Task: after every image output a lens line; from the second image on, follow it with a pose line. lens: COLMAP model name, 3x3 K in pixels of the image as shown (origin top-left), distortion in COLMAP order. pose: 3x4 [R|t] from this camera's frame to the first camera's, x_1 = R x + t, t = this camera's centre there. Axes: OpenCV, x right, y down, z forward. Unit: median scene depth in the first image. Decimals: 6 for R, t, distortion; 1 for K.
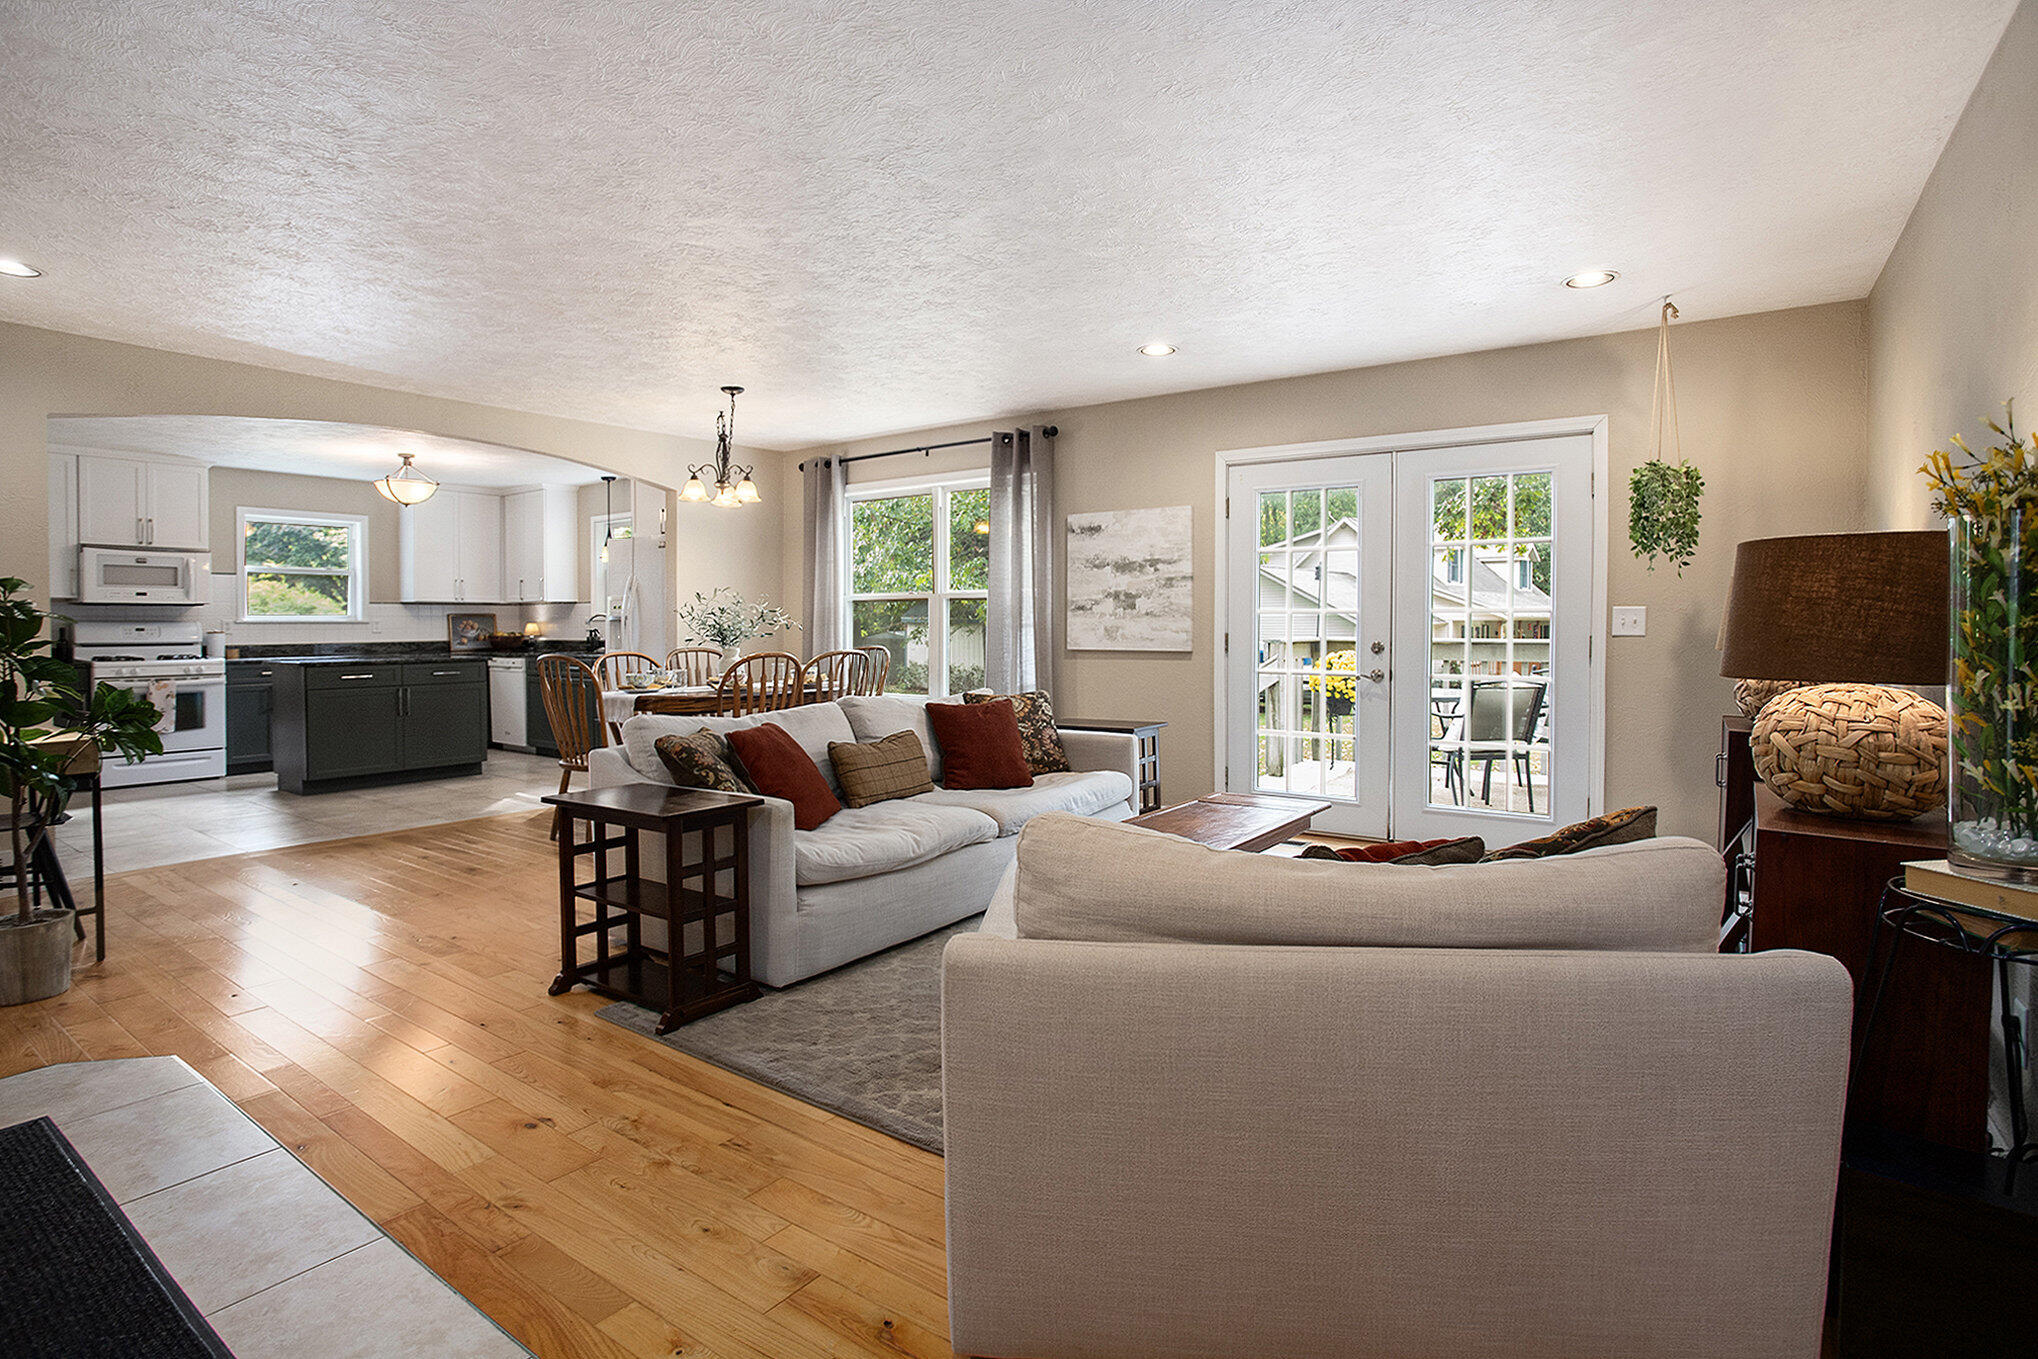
lens RADIAL K [[994.7, 0, 1020.3], [0, 994.7, 697.3], [0, 0, 1]] dist [-0.081562, 0.030834]
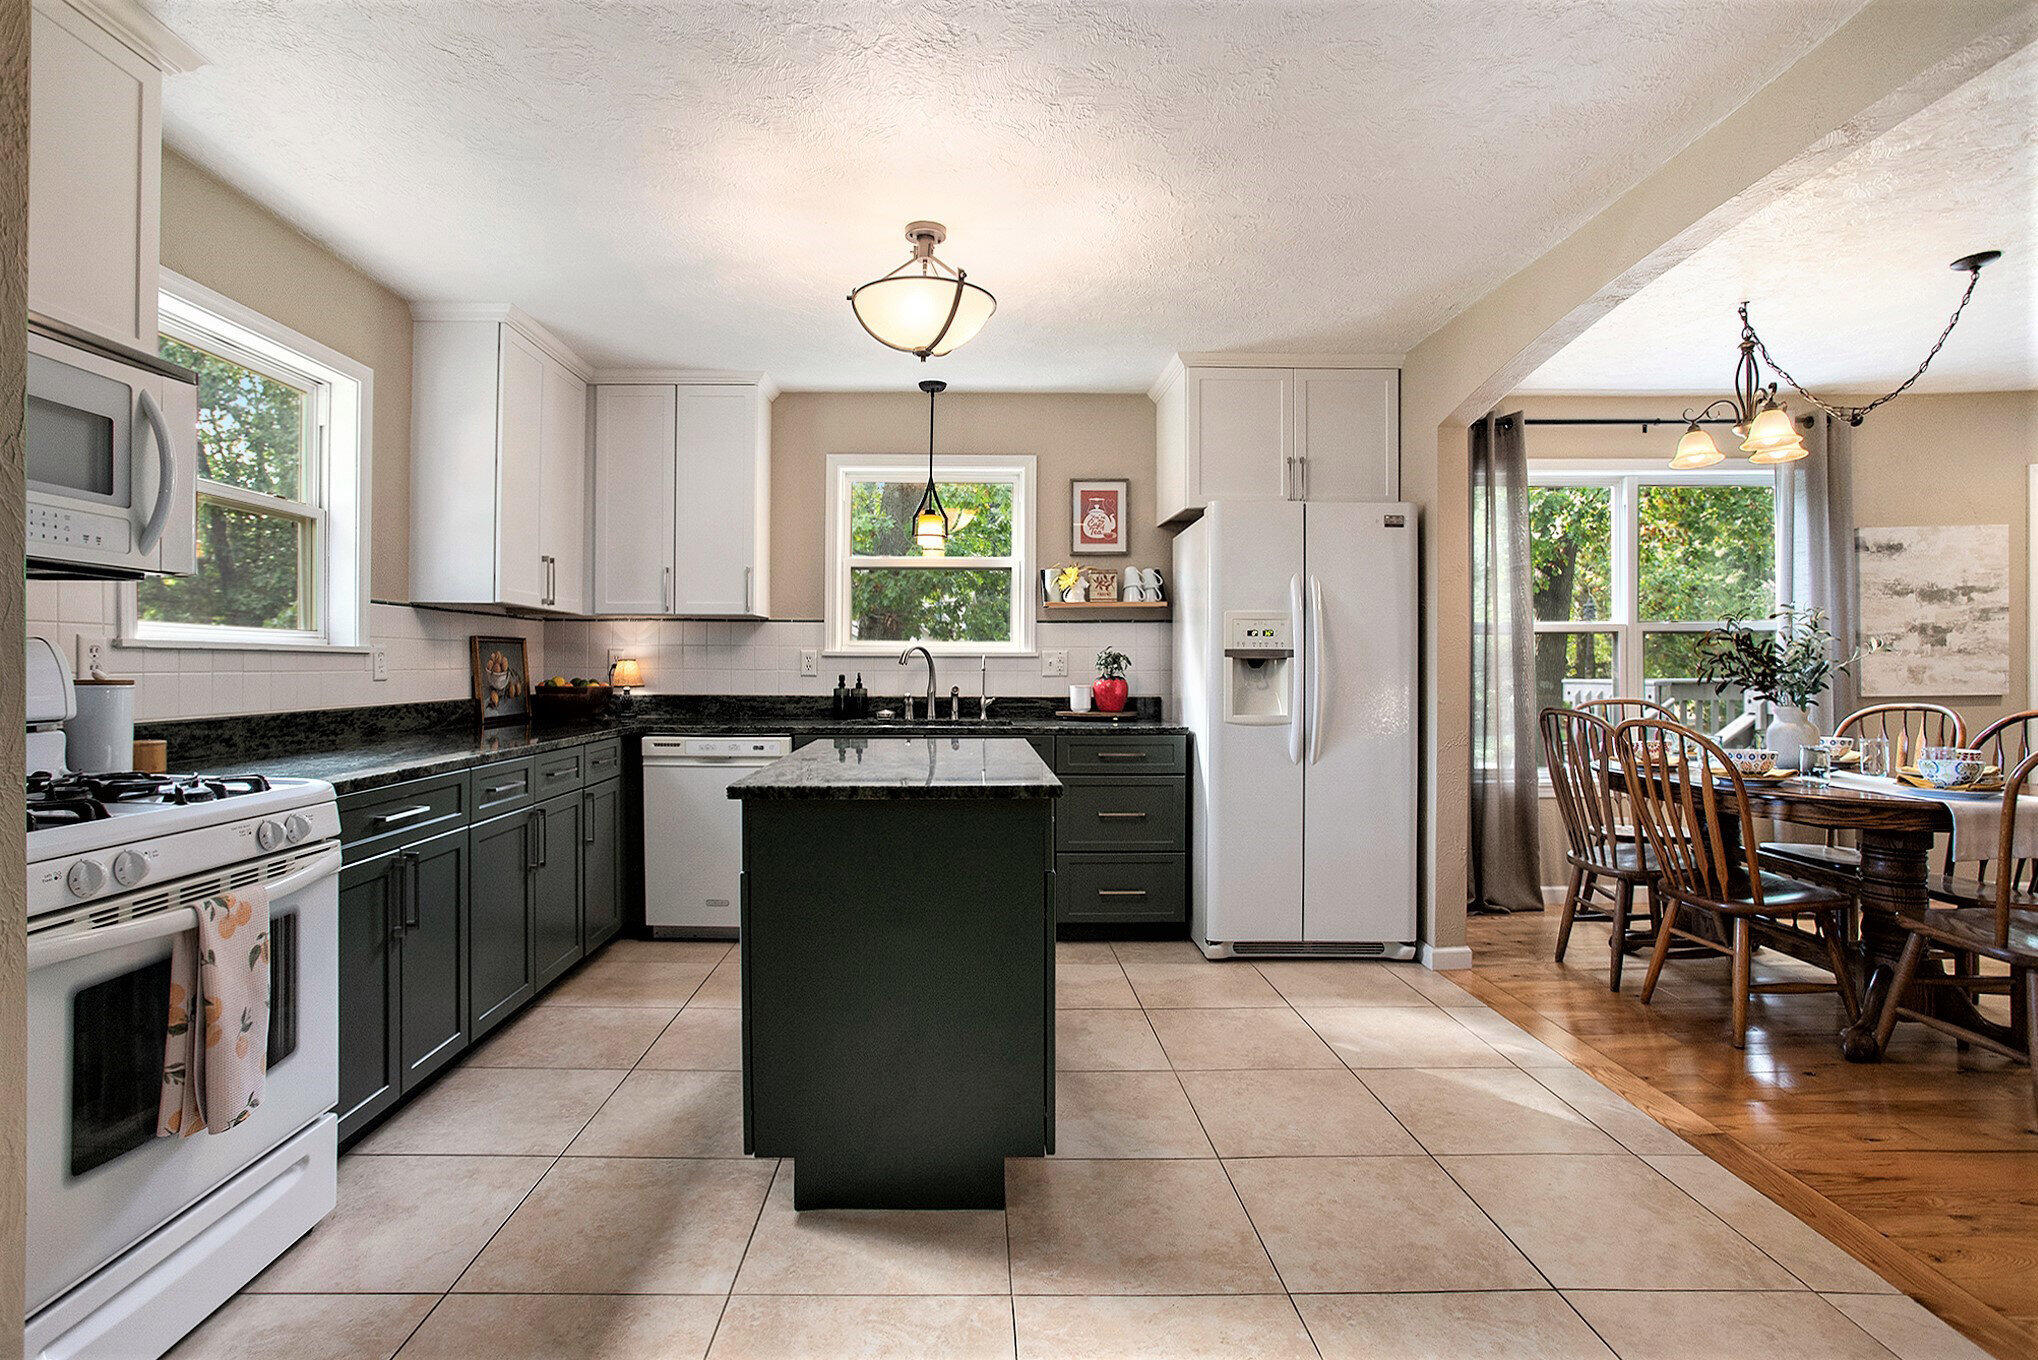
lens RADIAL K [[1017.4, 0, 1024.1], [0, 1017.4, 658.5], [0, 0, 1]] dist [0.002236, 0.000689]
pose [[0.800223, 0.004680, 0.599684, -0.878948], [0.044986, 0.996684, -0.067808, -0.047218], [-0.598013, 0.081238, 0.797359, 0.672273]]
